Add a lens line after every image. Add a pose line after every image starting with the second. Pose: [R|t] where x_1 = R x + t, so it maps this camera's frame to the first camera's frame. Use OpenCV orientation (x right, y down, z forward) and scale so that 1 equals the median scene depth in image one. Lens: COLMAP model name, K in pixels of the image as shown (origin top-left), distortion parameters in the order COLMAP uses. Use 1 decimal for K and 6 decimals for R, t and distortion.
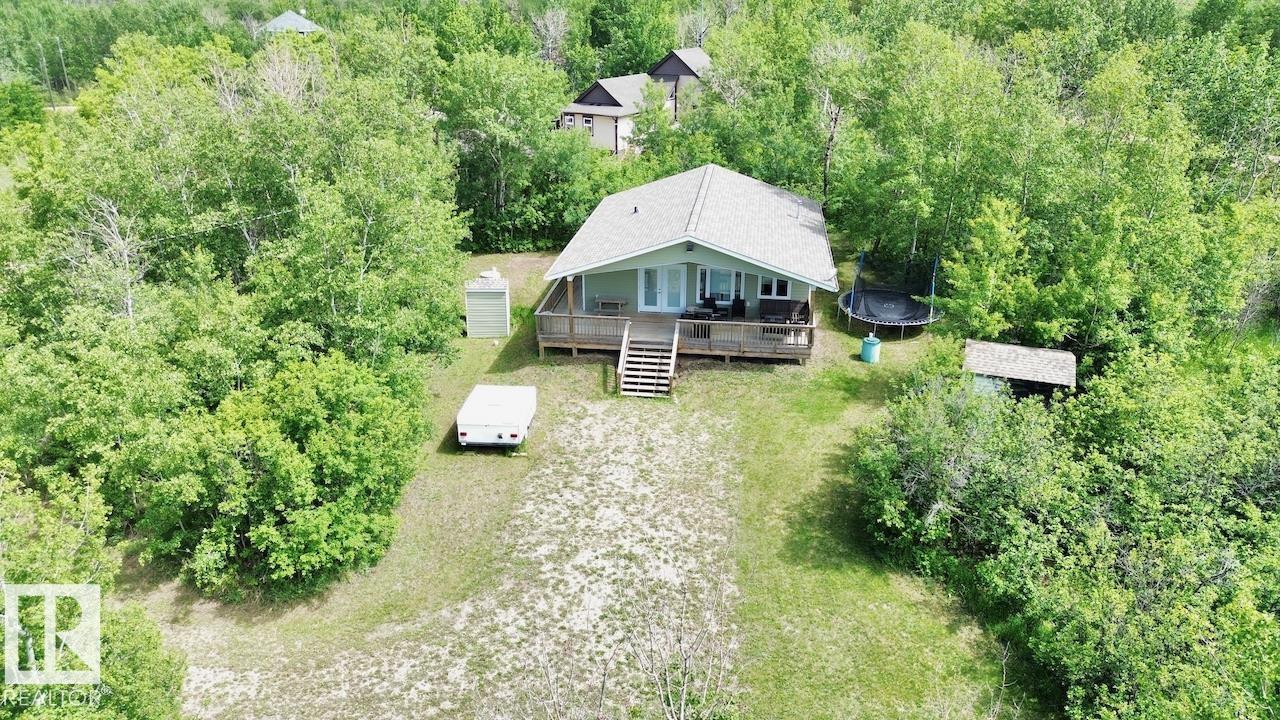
lens RADIAL K [[856.1, 0, 640.0], [0, 856.1, 360.0], [0, 0, 1]] dist [0.005660, -0.000599]
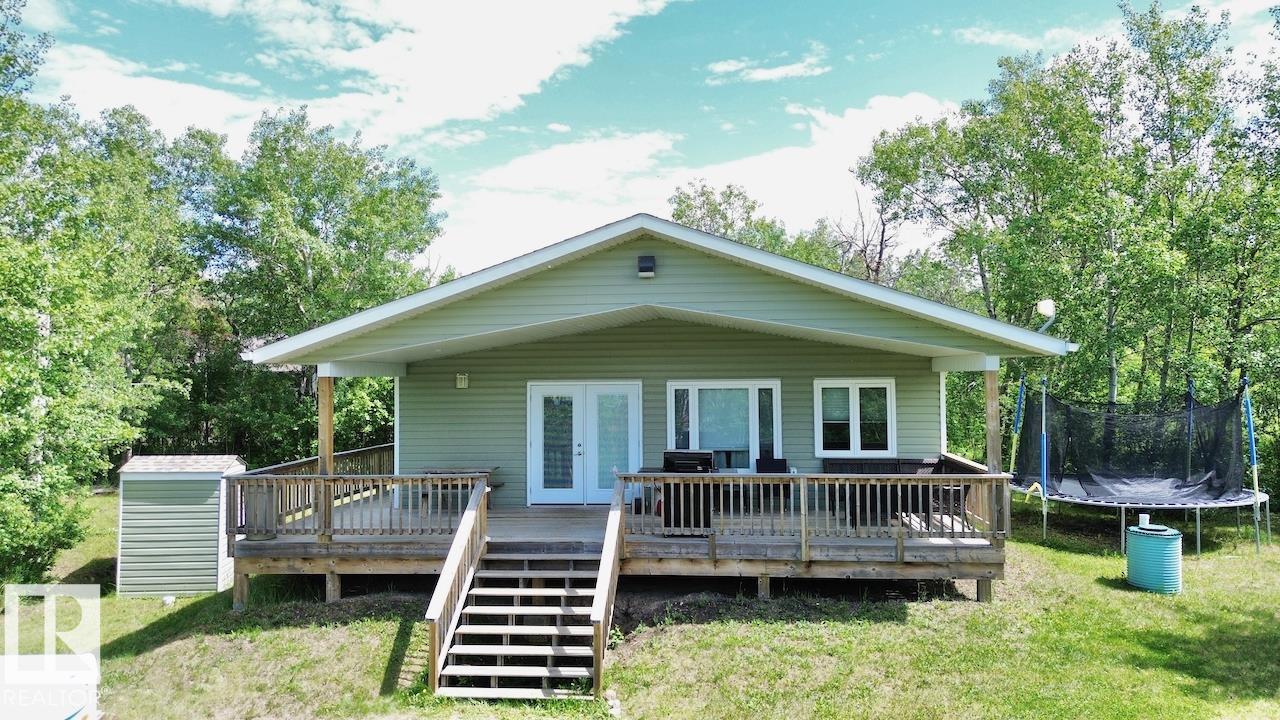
lens RADIAL K [[856.1, 0, 640.0], [0, 856.1, 360.0], [0, 0, 1]] dist [0.005660, -0.000599]
pose [[0.998553, -0.005882, 0.053457, 0.034897], [0.027878, 0.906636, -0.420992, 0.062053], [-0.045990, 0.421873, 0.905488, 0.670939]]
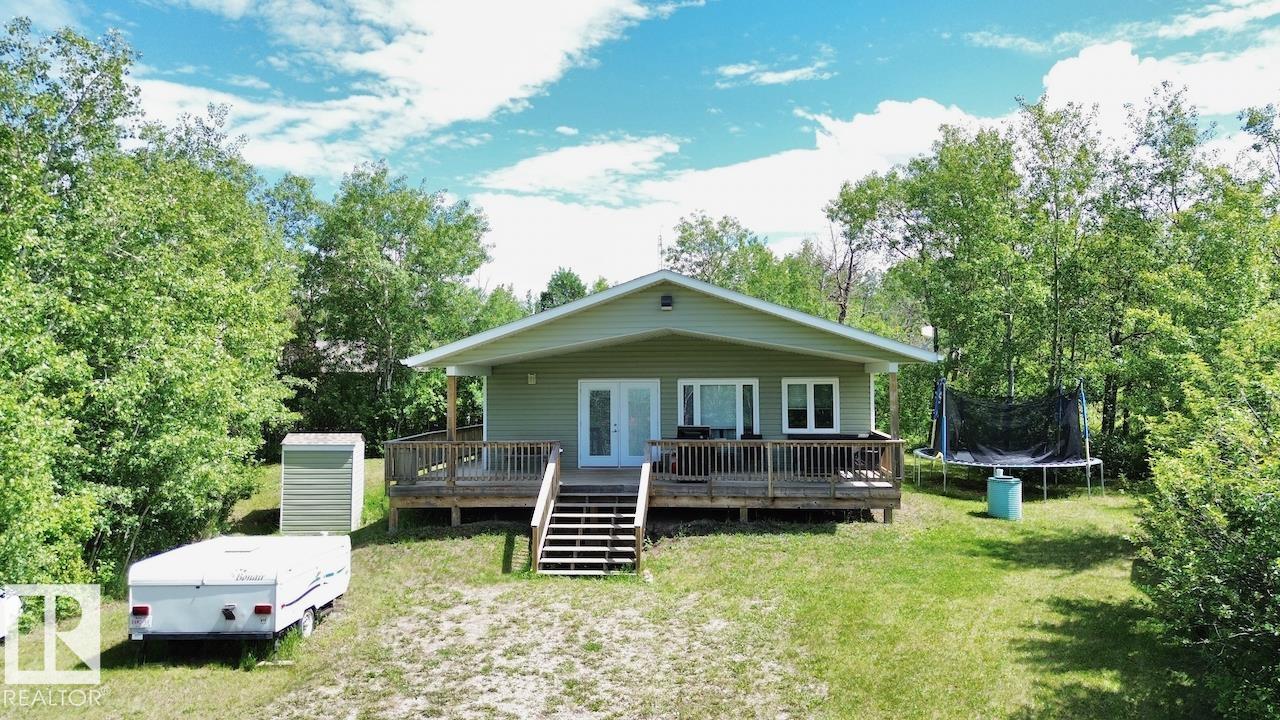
lens RADIAL K [[873.6, 0, 638.2], [0, 873.6, 386.7], [0, 0, 1]] dist [0.046876, -0.001234]
pose [[0.999004, -0.004071, 0.044444, 0.013751], [0.021347, 0.918112, -0.395745, 0.142973], [-0.039194, 0.396300, 0.917284, 0.492857]]
